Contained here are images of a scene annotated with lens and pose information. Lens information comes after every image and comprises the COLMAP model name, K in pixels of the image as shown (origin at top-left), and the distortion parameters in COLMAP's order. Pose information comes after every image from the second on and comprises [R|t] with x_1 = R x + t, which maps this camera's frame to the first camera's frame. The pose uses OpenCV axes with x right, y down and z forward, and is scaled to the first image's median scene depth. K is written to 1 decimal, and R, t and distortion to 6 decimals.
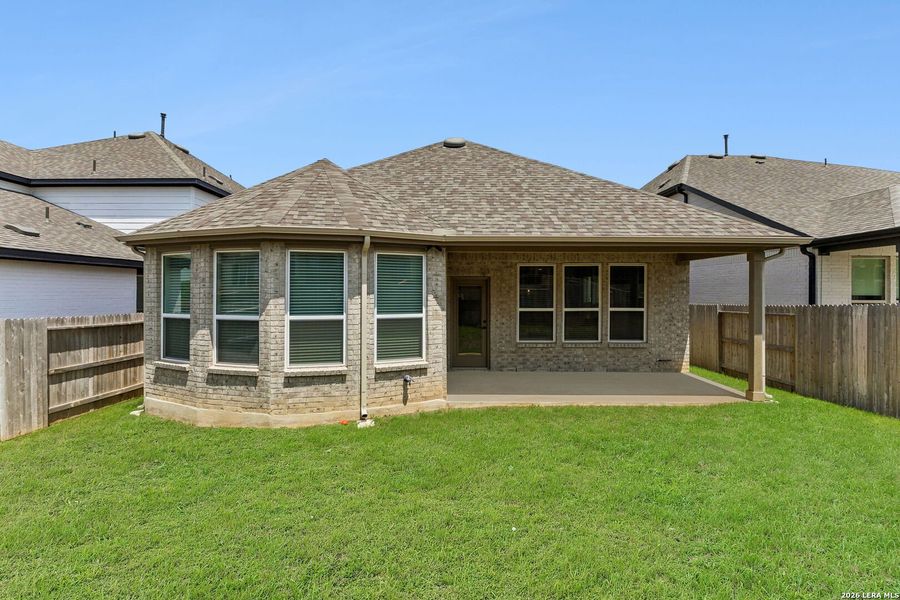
lens RADIAL K [[411.6, 0, 445.7], [0, 411.6, 291.3], [0, 0, 1]] dist [0.007542, 0.000567]
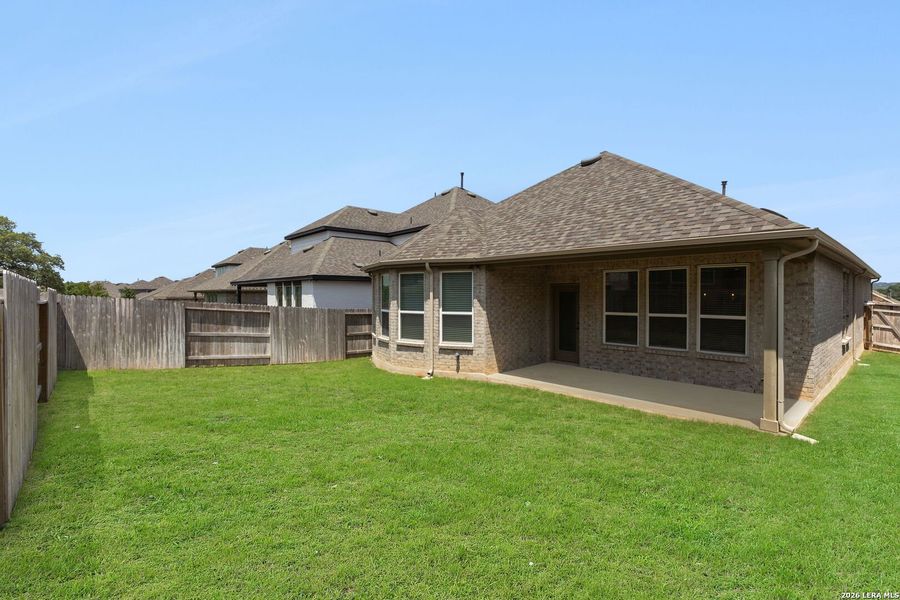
lens RADIAL K [[411.6, 0, 450.9], [0, 411.6, 298.0], [0, 0, 1]] dist [0.007542, 0.000567]
pose [[0.677673, 0.005067, -0.735346, 0.929658], [0.002313, 0.999957, 0.009022, -0.008411], [0.735360, -0.007815, 0.677631, -0.027519]]
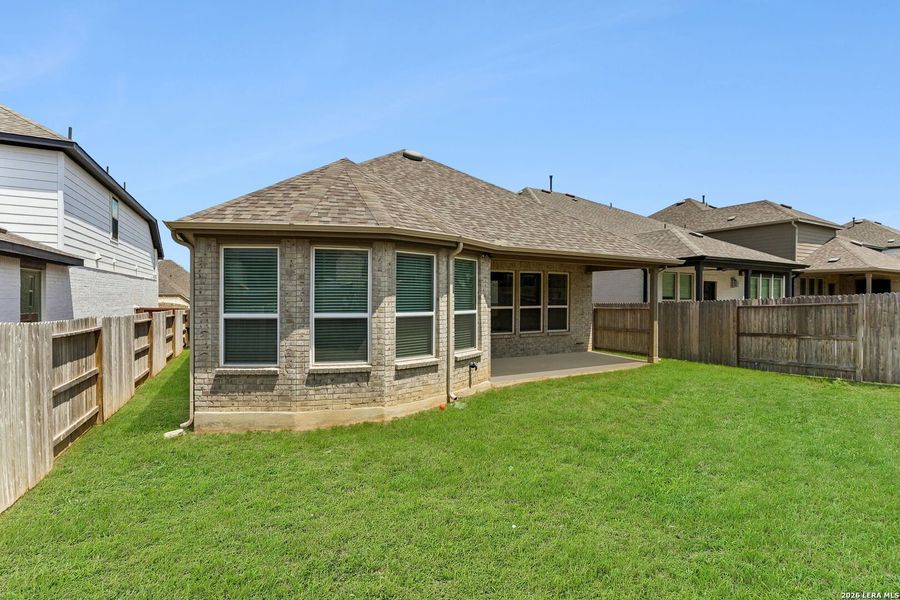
lens RADIAL K [[411.6, 0, 449.6], [0, 411.6, 298.8], [0, 0, 1]] dist [0.007542, 0.000567]
pose [[0.877676, 0.000471, 0.479254, -0.673943], [-0.005380, 0.999946, 0.008871, 0.011285], [-0.479224, -0.010365, 0.877631, 0.000697]]
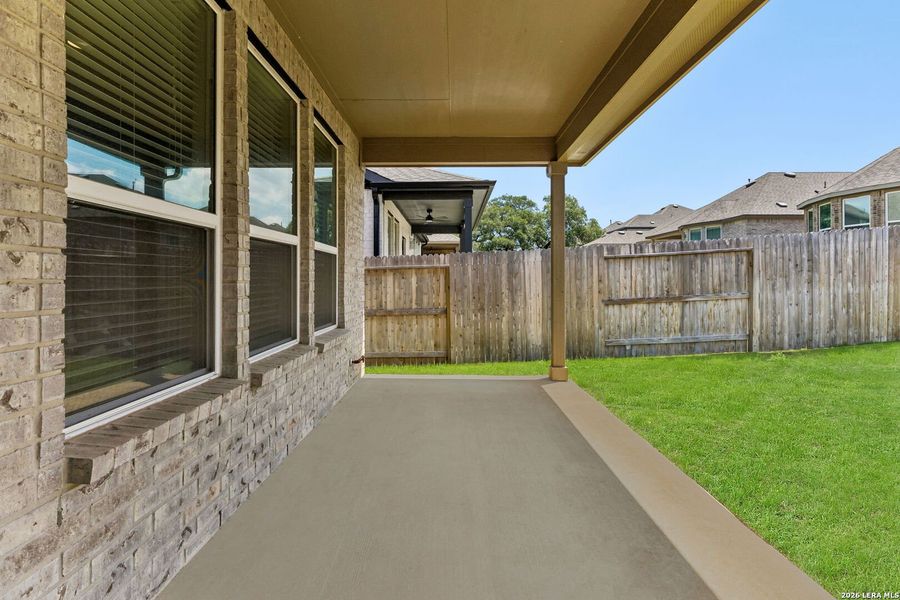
lens RADIAL K [[411.6, 0, 455.1], [0, 411.6, 276.2], [0, 0, 1]] dist [0.007542, 0.000567]
pose [[-0.028045, 0.008637, 0.999569, 0.077020], [-0.000699, 0.999962, -0.008660, 0.098347], [-0.999606, -0.000941, -0.028037, 1.179123]]
